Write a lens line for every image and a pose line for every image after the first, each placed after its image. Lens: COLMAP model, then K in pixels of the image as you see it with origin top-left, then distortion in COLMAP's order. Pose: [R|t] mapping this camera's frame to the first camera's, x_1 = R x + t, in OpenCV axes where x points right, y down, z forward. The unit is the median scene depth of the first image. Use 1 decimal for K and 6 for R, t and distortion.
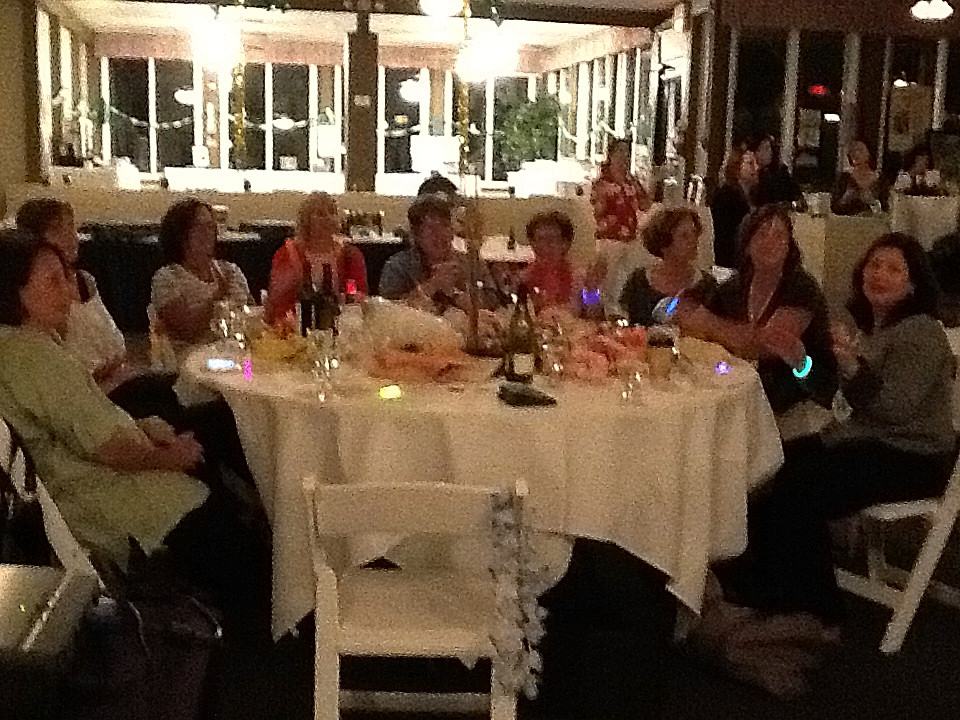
lens RADIAL K [[1122.0, 0, 480.0], [0, 1122.0, 360.0], [0, 0, 1]] dist [-0.012573, -0.023016]
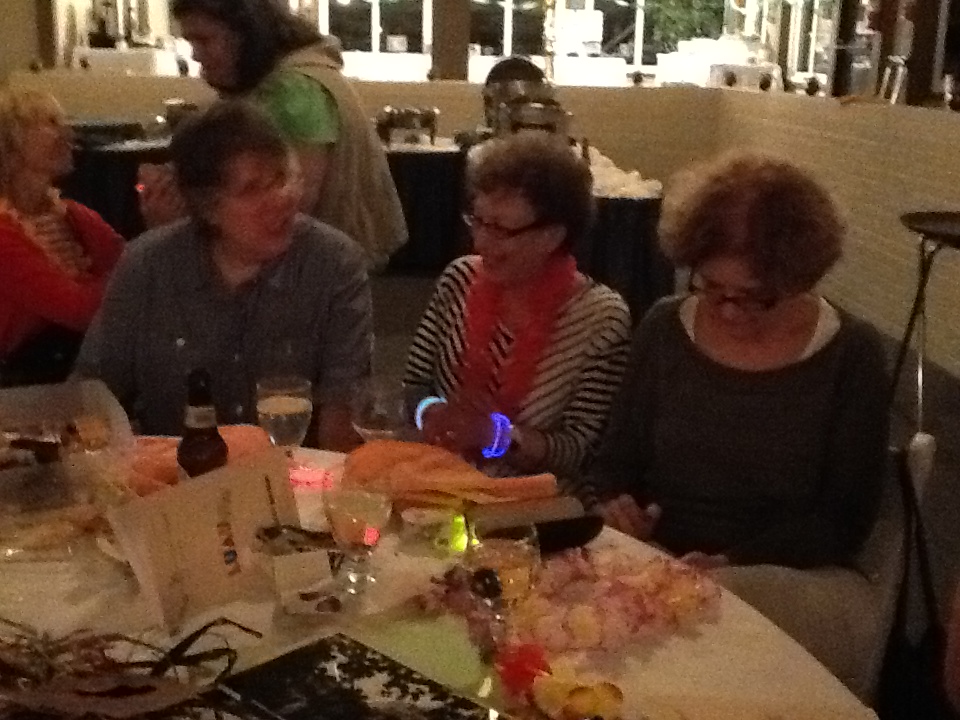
lens RADIAL K [[1126.6, 0, 480.0], [0, 1126.6, 360.0], [0, 0, 1]] dist [-0.022053, -0.025834]
pose [[0.986949, 0.039053, -0.156224, 0.056265], [-0.023413, 0.994639, 0.100726, -0.043002], [0.159320, -0.095754, 0.982572, 0.266274]]
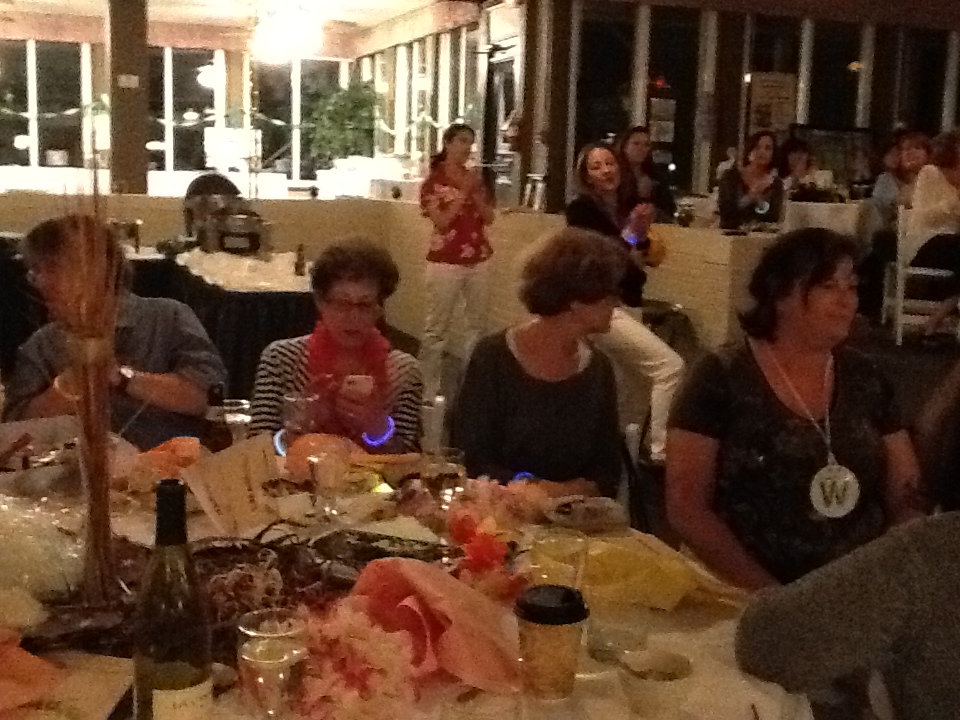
lens RADIAL K [[1126.6, 0, 480.0], [0, 1126.6, 360.0], [0, 0, 1]] dist [-0.022053, -0.025834]
pose [[0.988096, -0.019083, 0.152649, 0.022903], [0.018857, 0.999818, 0.002934, -0.032457], [-0.152677, -0.000021, 0.988276, 0.193057]]
